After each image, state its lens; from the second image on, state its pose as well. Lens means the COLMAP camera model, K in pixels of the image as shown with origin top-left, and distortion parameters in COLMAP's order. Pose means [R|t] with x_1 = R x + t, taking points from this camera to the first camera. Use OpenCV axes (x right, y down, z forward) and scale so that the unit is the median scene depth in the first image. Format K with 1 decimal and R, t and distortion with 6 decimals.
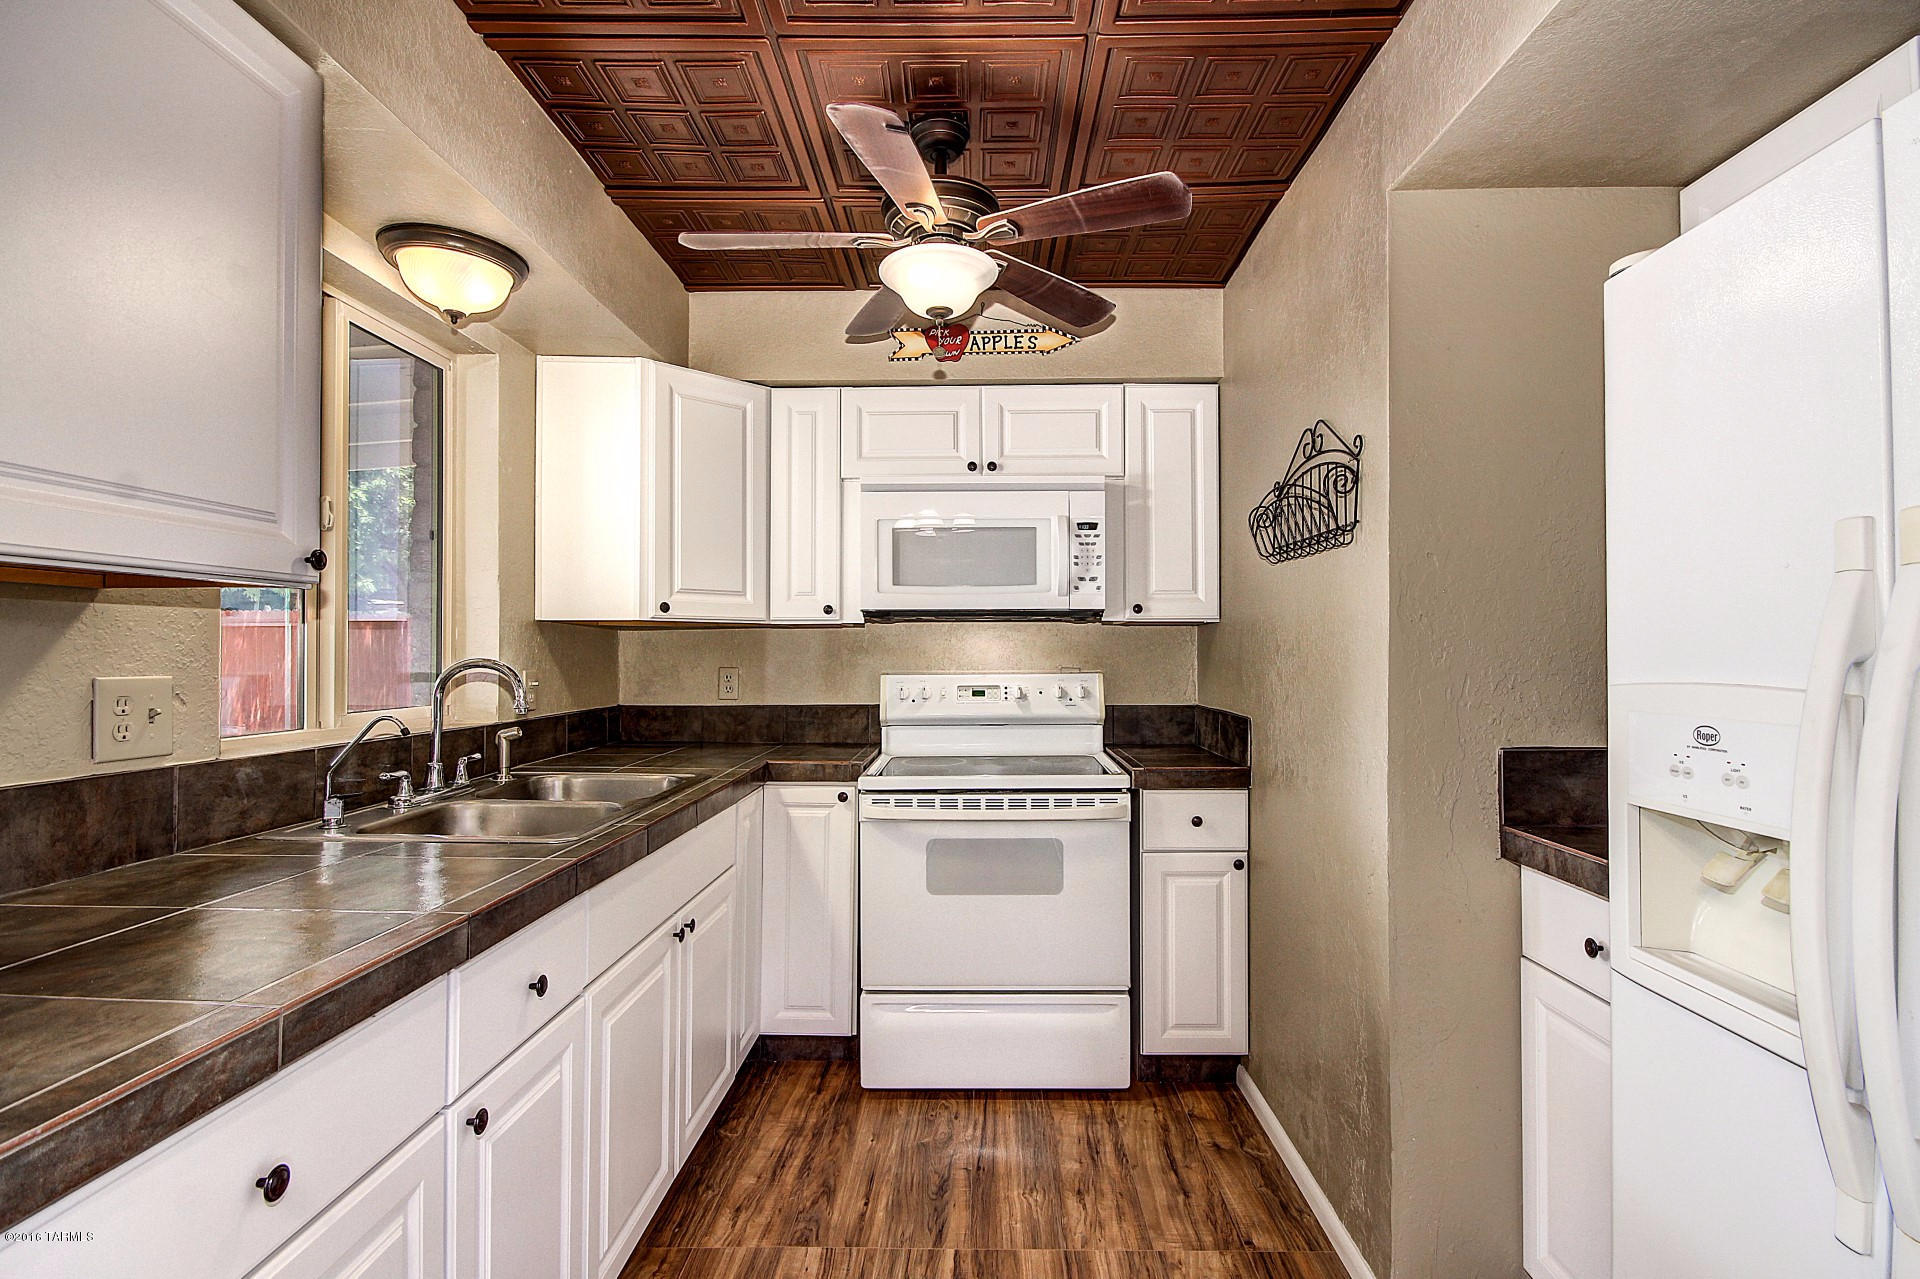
lens RADIAL K [[904.8, 0, 969.0], [0, 904.8, 641.6], [0, 0, 1]] dist [0.001736, -0.000349]
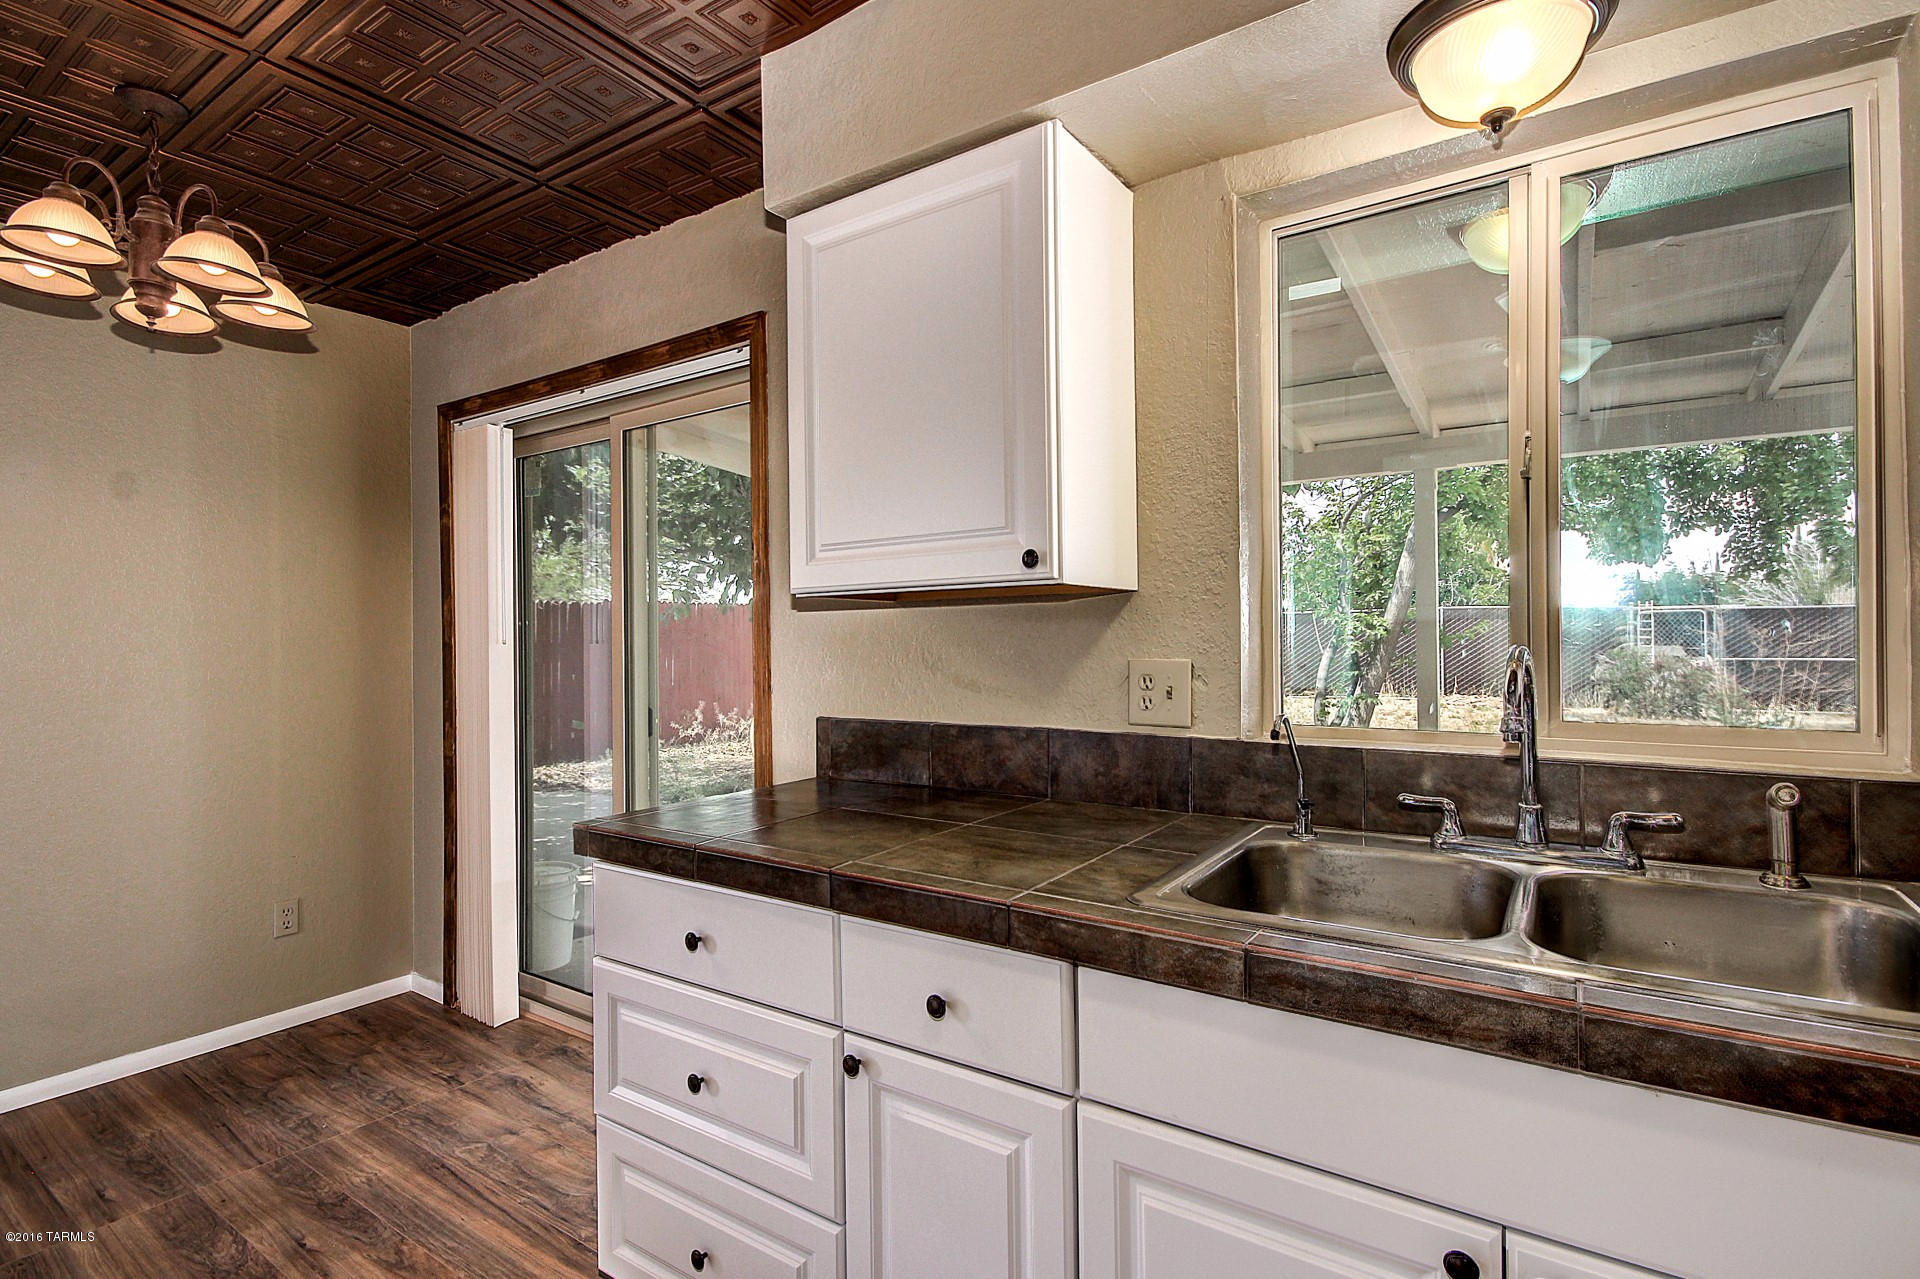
lens RADIAL K [[904.8, 0, 959.1], [0, 904.8, 649.2], [0, 0, 1]] dist [0.001736, -0.000349]
pose [[-0.549029, 0.008226, -0.835763, 0.146258], [0.017744, 0.999841, -0.001815, 0.011951], [0.835615, -0.015826, -0.549087, 0.797617]]
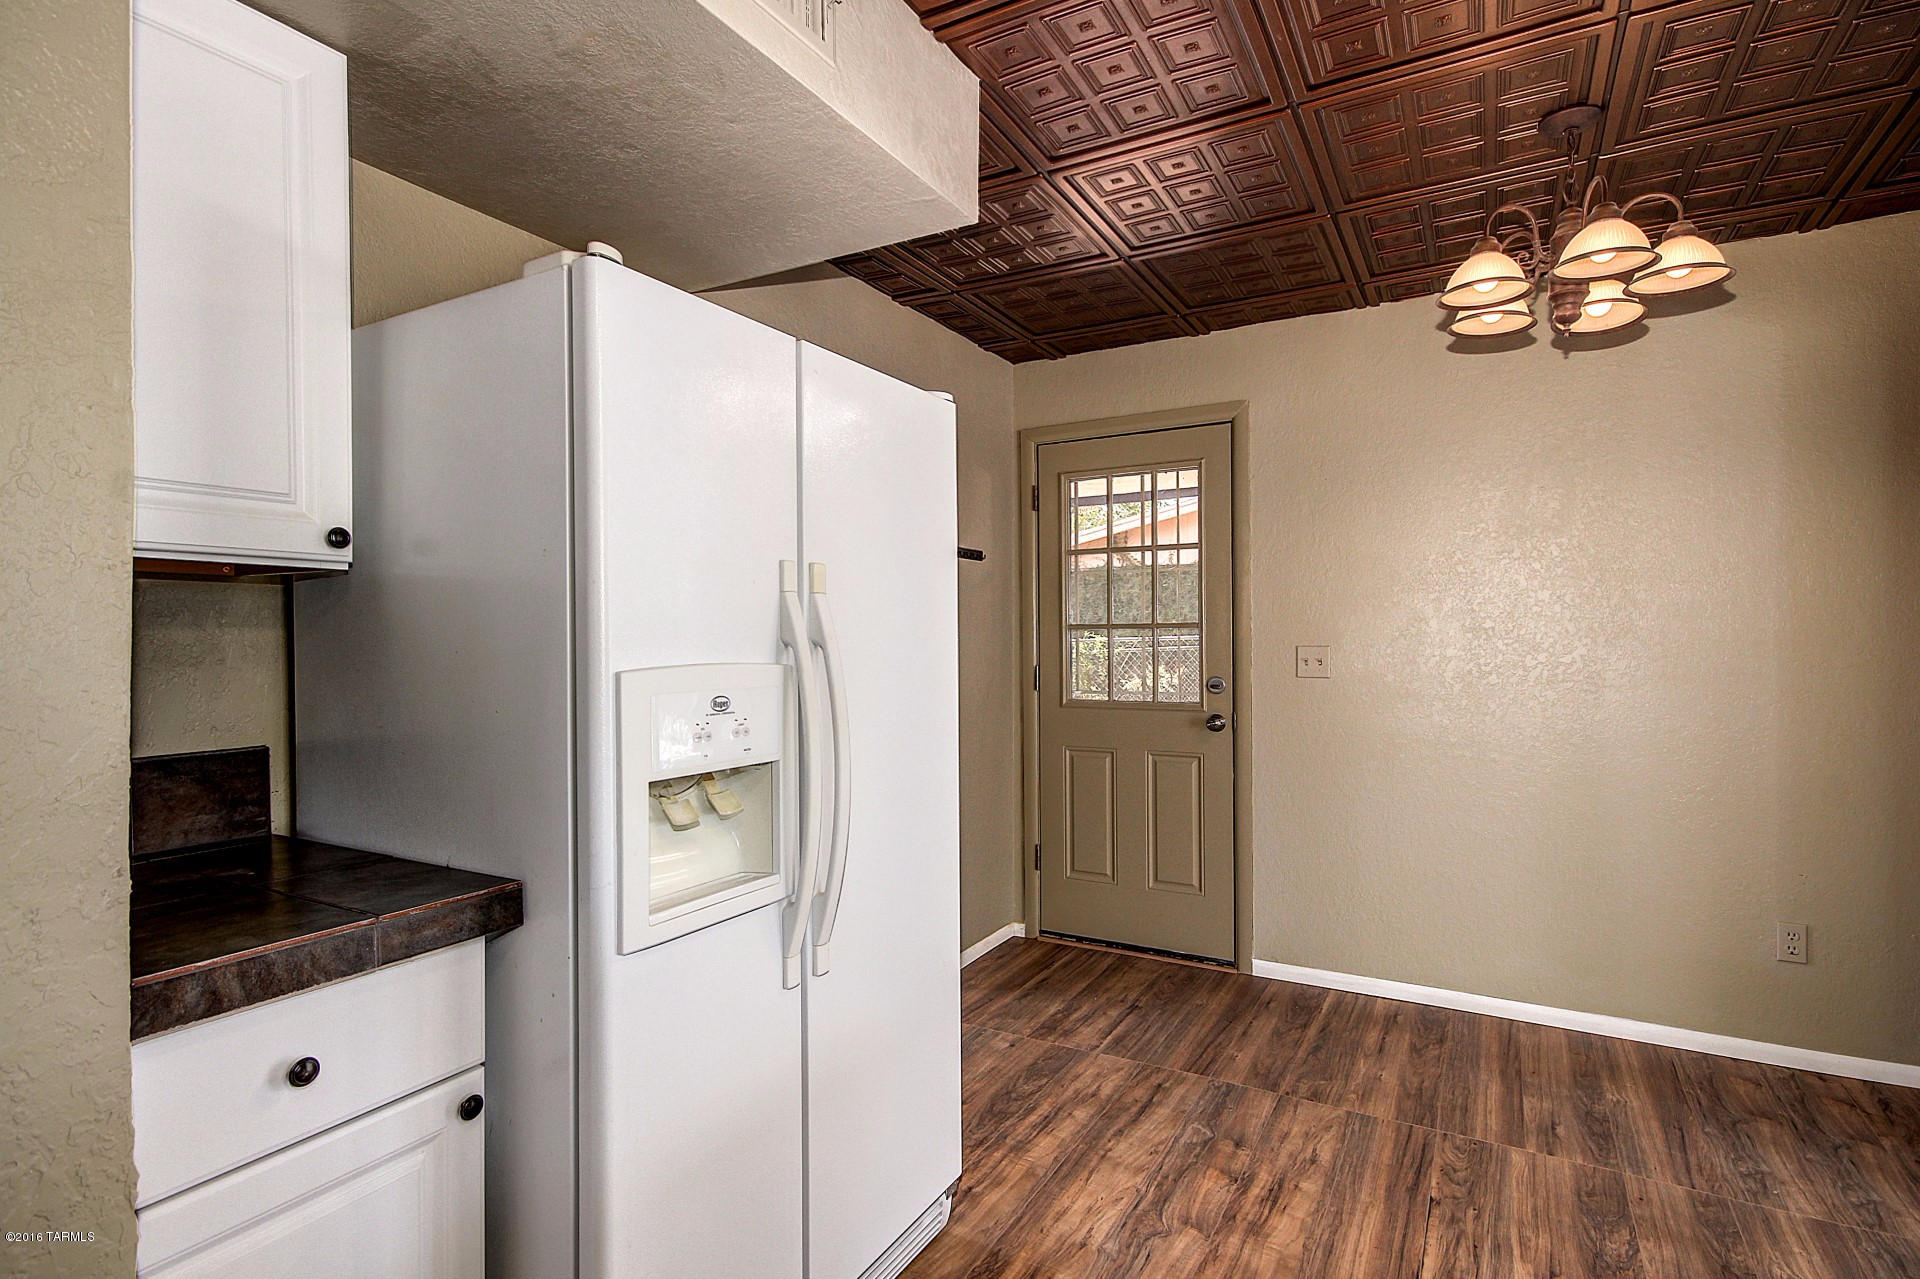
lens RADIAL K [[932.0, 0, 978.6], [0, 932.0, 646.7], [0, 0, 1]] dist [0.005779, -0.000725]
pose [[-0.889957, -0.000826, 0.456044, -0.008765], [-0.002818, 0.999989, -0.003689, 0.011422], [-0.456036, -0.004568, -0.889950, 0.795343]]
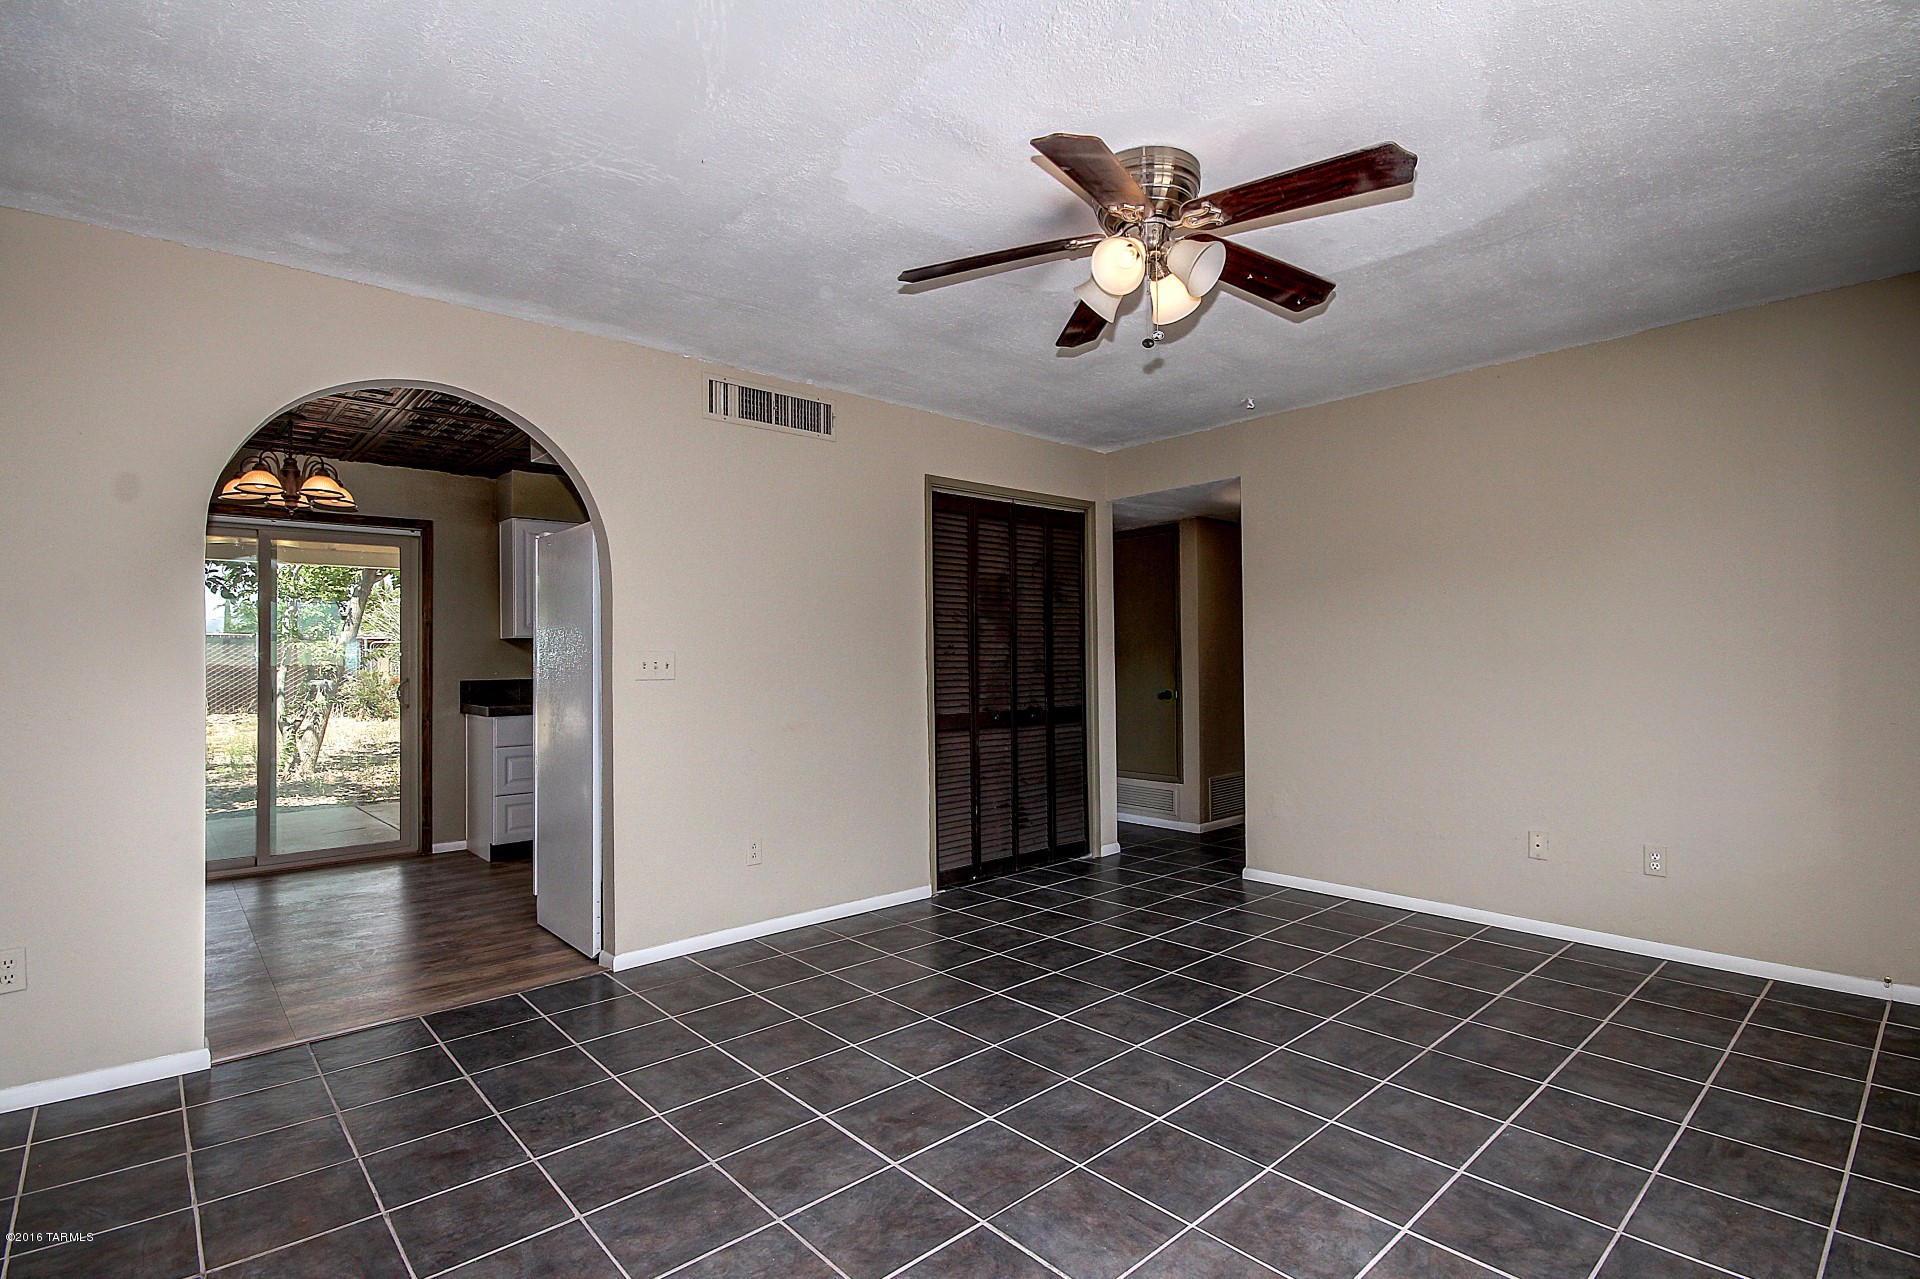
lens RADIAL K [[904.8, 0, 962.1], [0, 904.8, 637.0], [0, 0, 1]] dist [0.001736, -0.000349]
pose [[0.673673, -0.026134, -0.738568, 2.074197], [0.021379, 0.999645, -0.015872, 0.026847], [0.738721, -0.005097, 0.673992, -0.411152]]
